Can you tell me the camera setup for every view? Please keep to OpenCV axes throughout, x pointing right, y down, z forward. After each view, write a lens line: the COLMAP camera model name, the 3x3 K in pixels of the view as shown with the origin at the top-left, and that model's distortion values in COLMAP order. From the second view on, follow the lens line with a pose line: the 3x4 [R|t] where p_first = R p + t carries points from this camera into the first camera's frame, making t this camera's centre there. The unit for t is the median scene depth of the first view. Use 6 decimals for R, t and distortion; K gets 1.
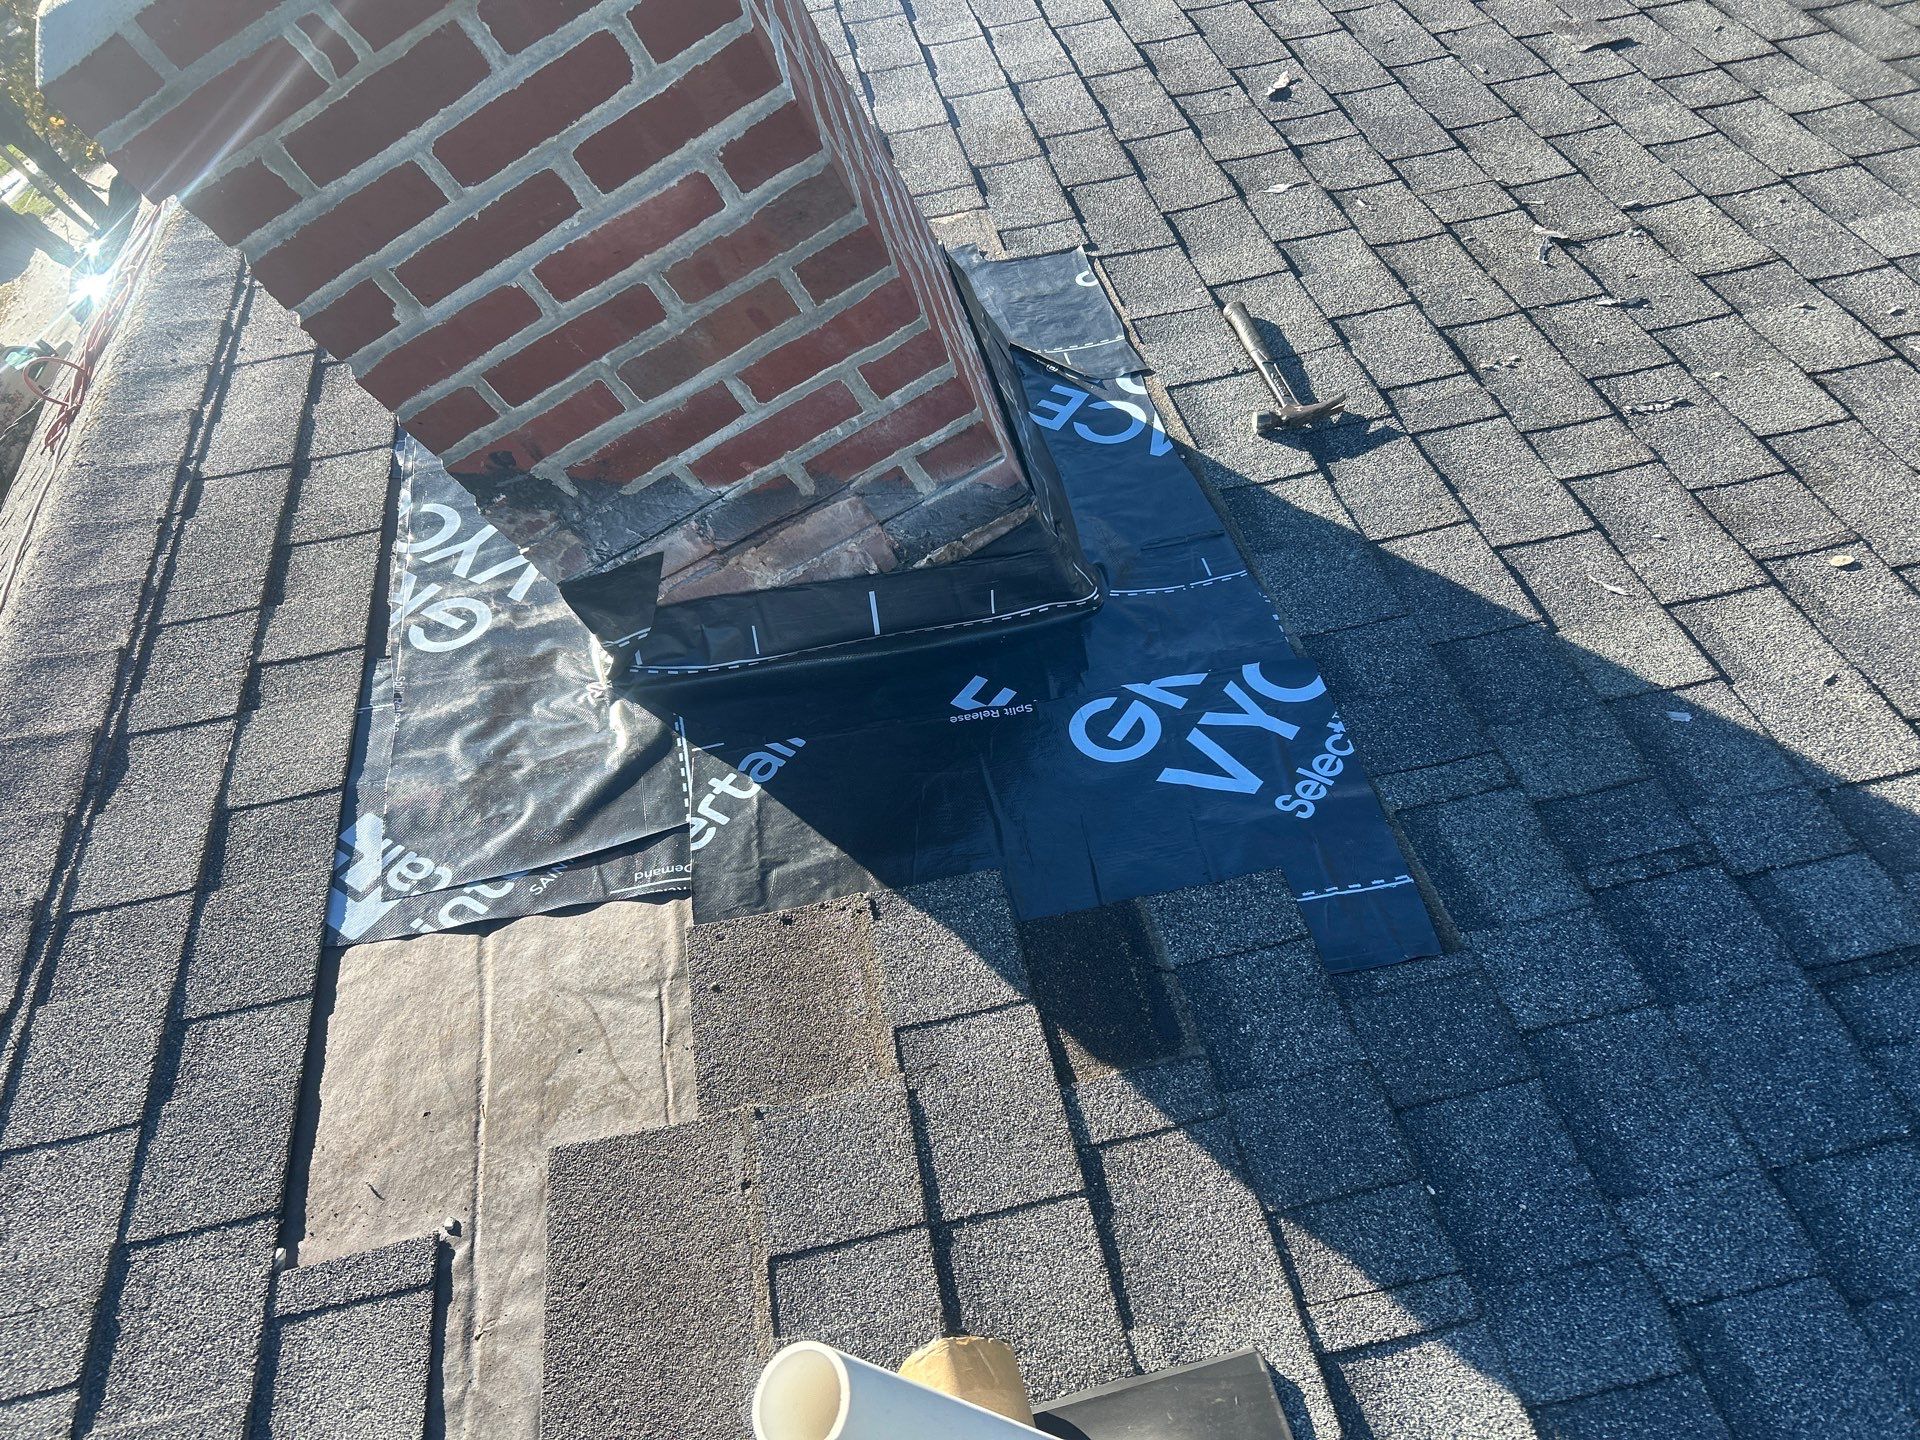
lens RADIAL K [[1469.2, 0, 960.0], [0, 1469.2, 720.0], [0, 0, 1]] dist [0.058764, -0.079603]
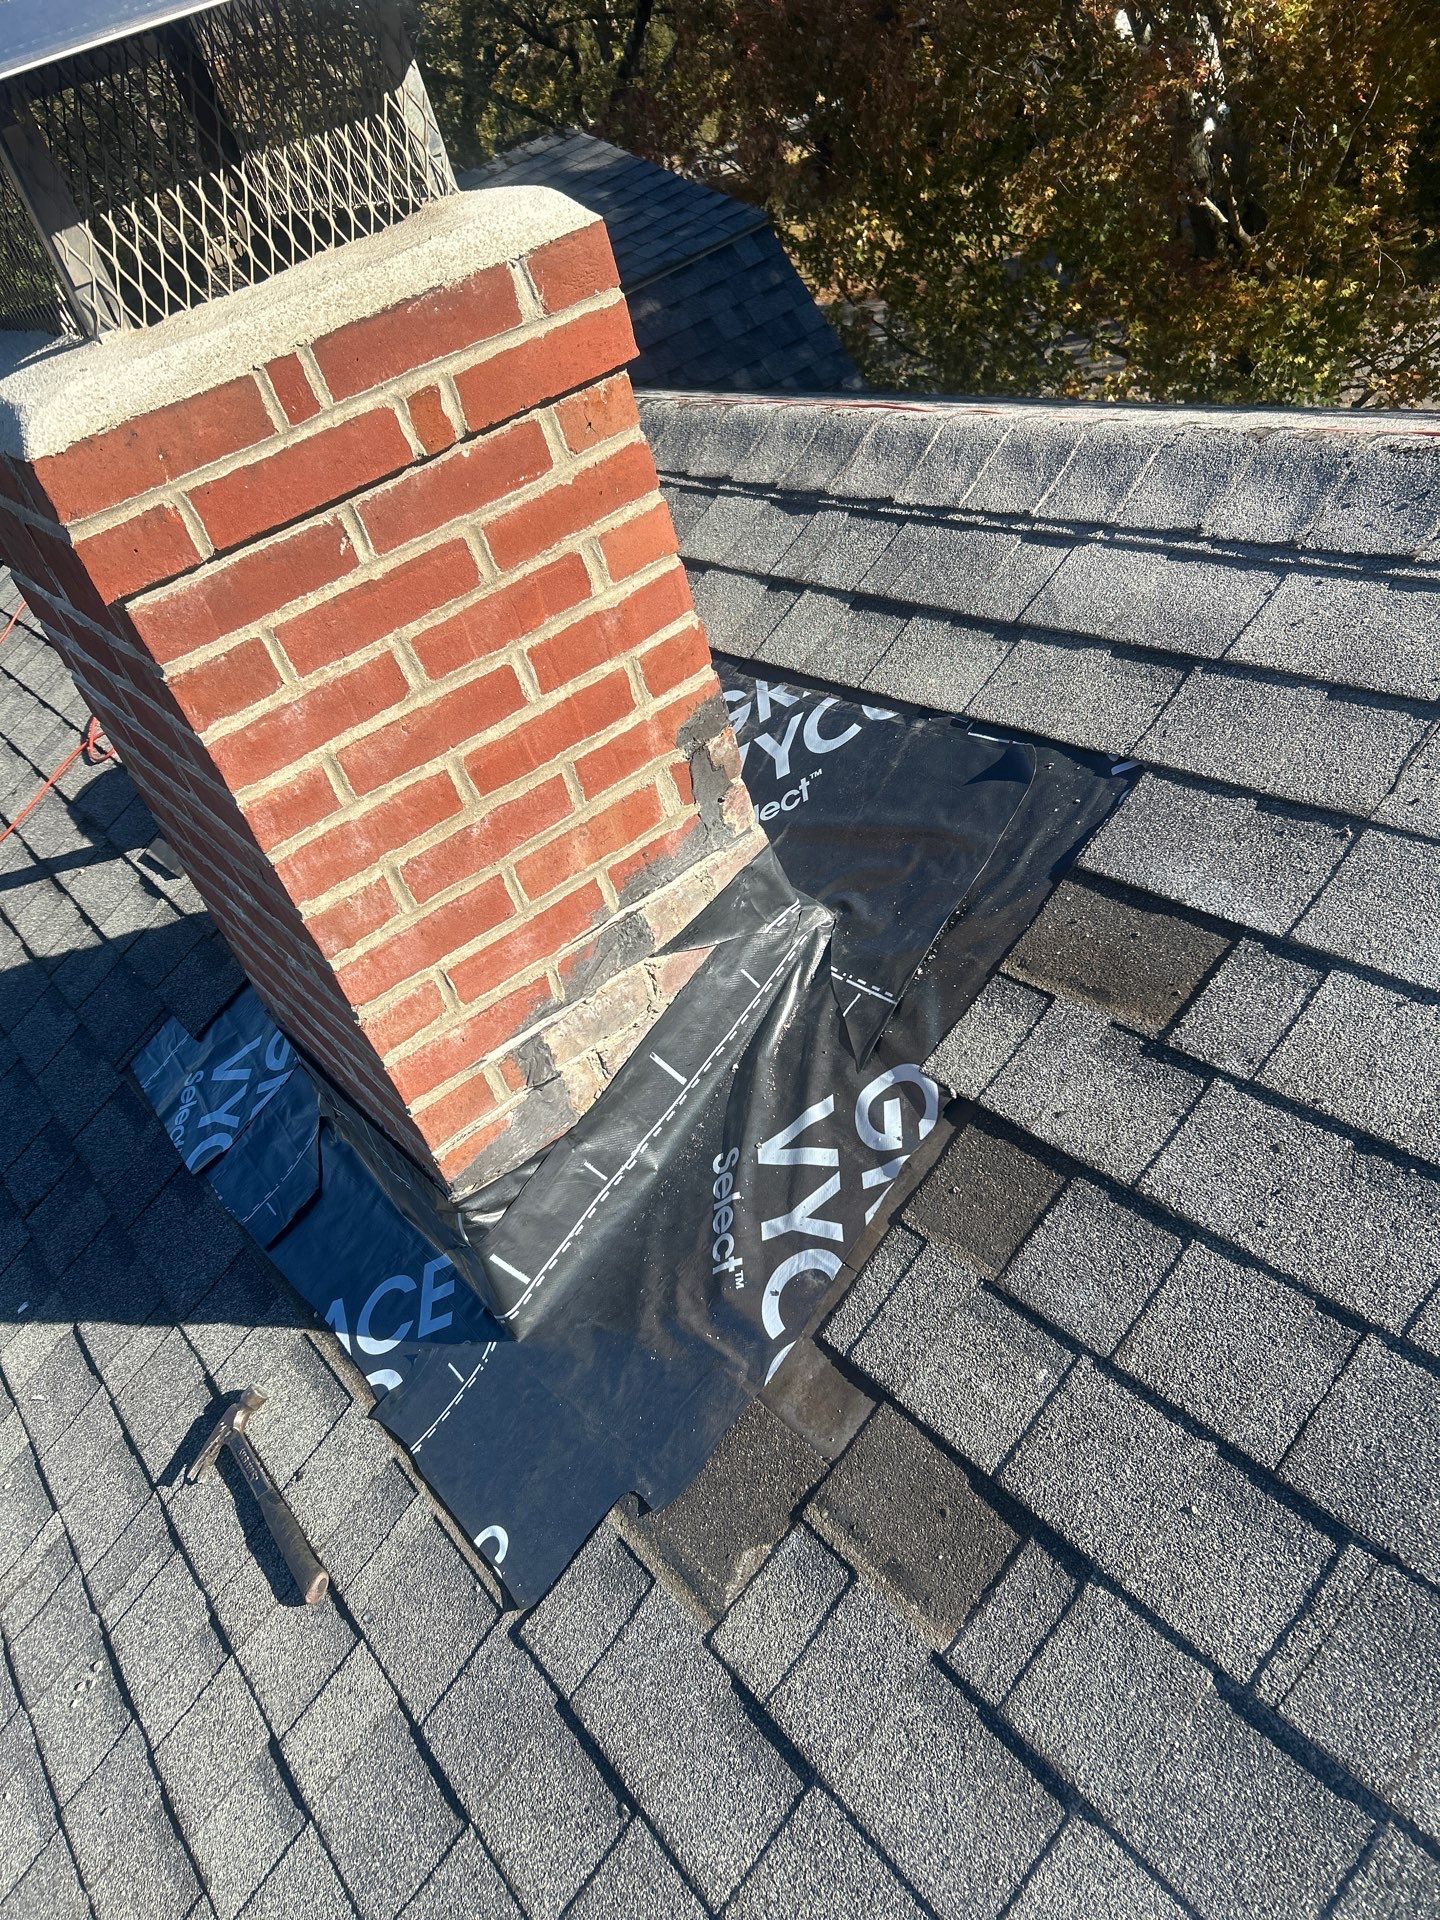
lens RADIAL K [[1427.3, 0, 713.5], [0, 1427.3, 941.7], [0, 0, 1]] dist [0.086426, -0.185912]
pose [[-0.644402, 0.762013, 0.063899, -0.265893], [0.093945, -0.004039, 0.995569, -1.105378], [0.758894, 0.647550, -0.068985, 1.121357]]
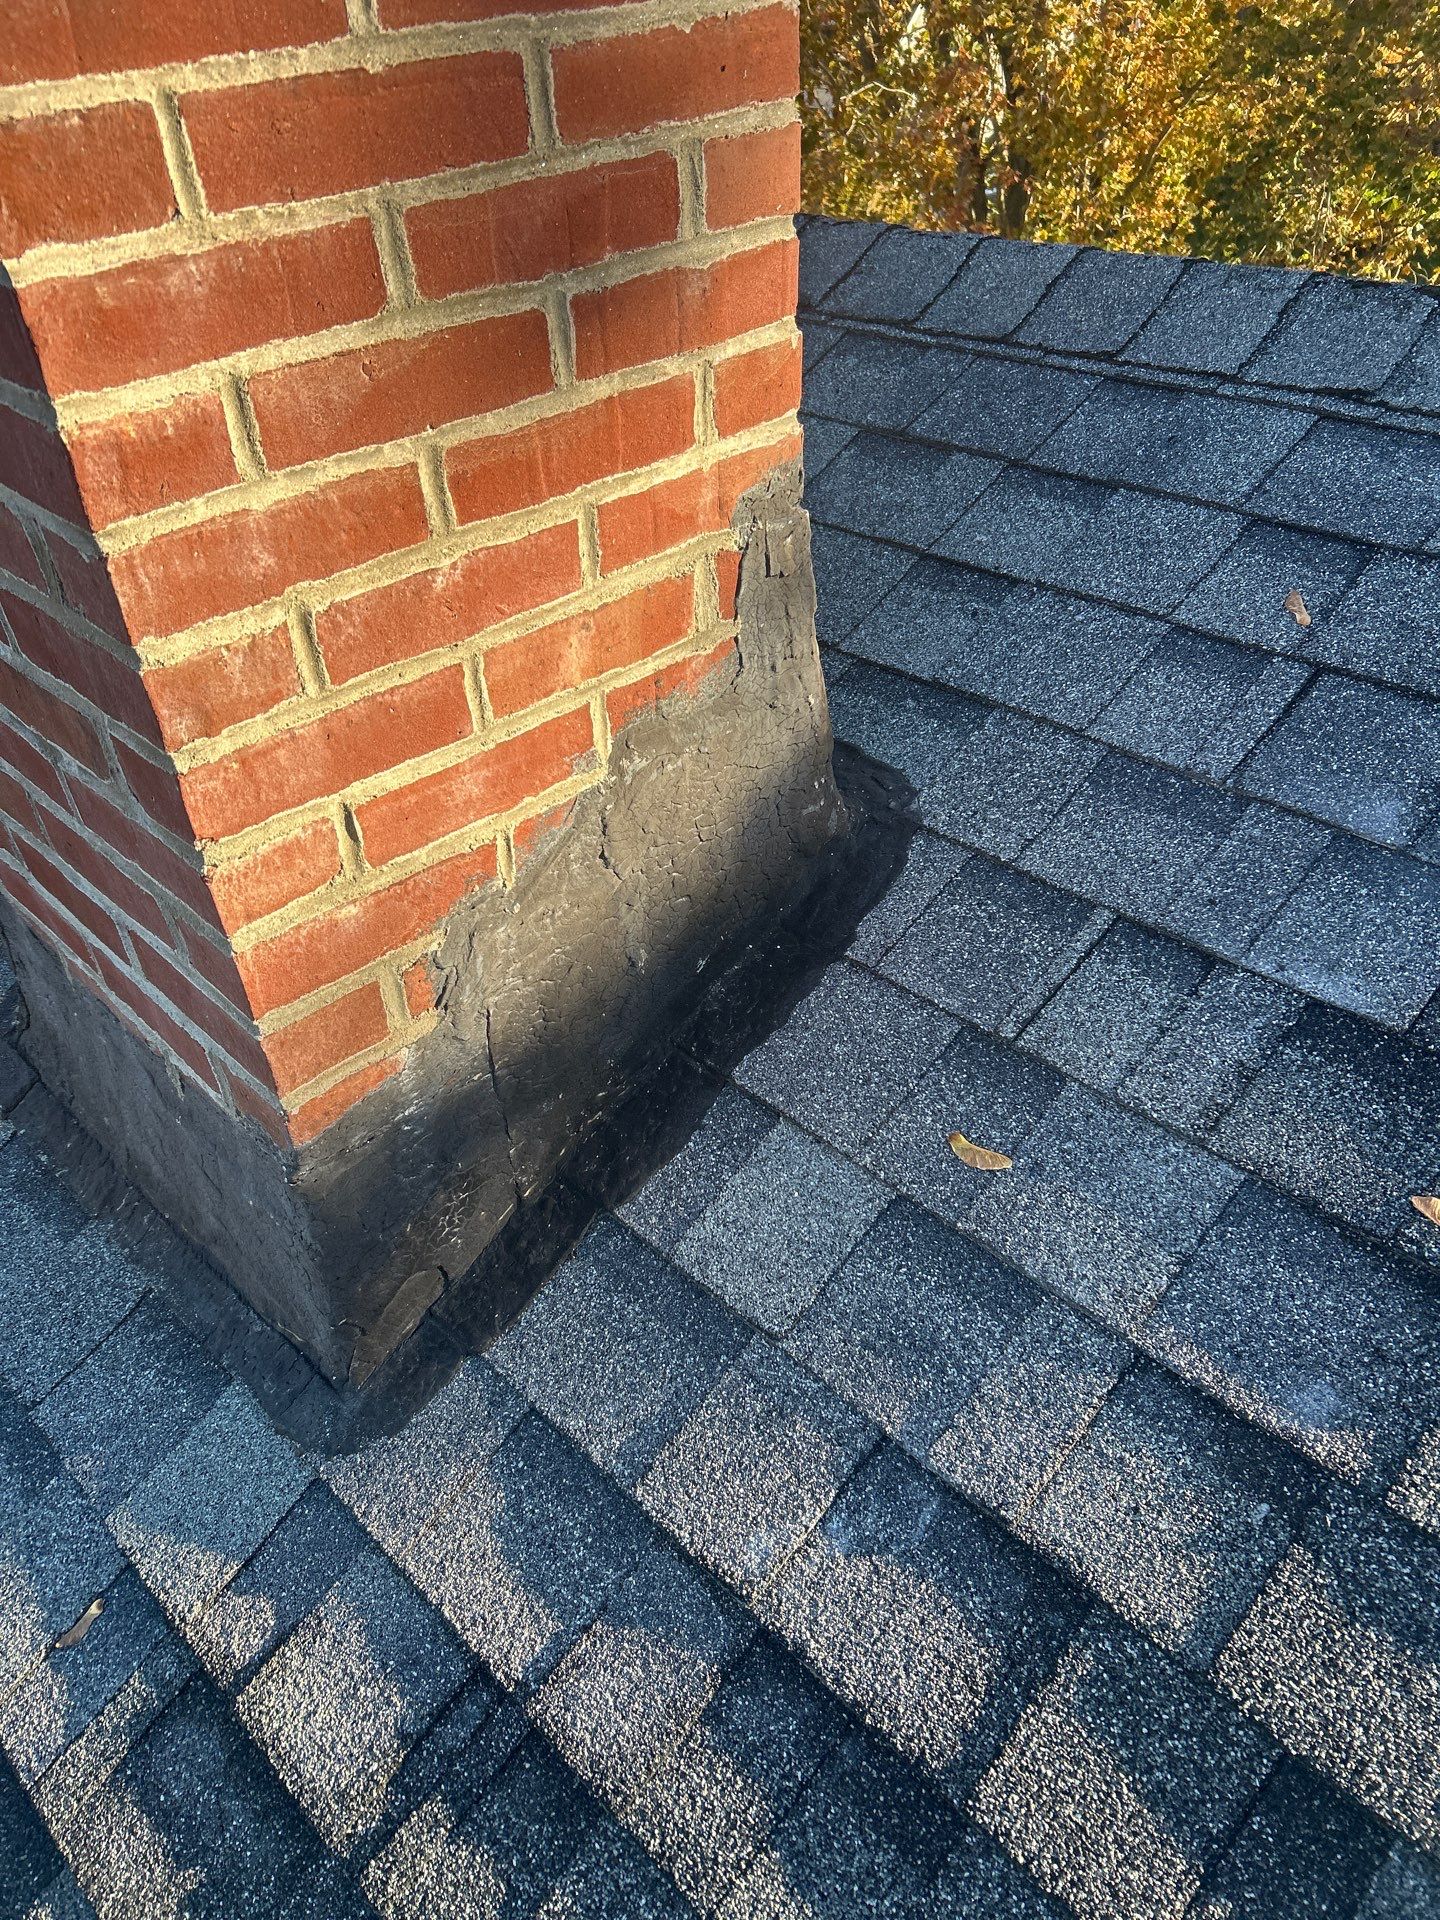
lens RADIAL K [[1452.4, 0, 732.9], [0, 1452.4, 955.4], [0, 0, 1]] dist [0.008368, -0.009615]
pose [[-0.724835, 0.683205, -0.088575, -0.134041], [-0.141822, -0.022160, 0.989644, -0.858407], [0.674167, 0.729890, 0.112956, 1.039502]]
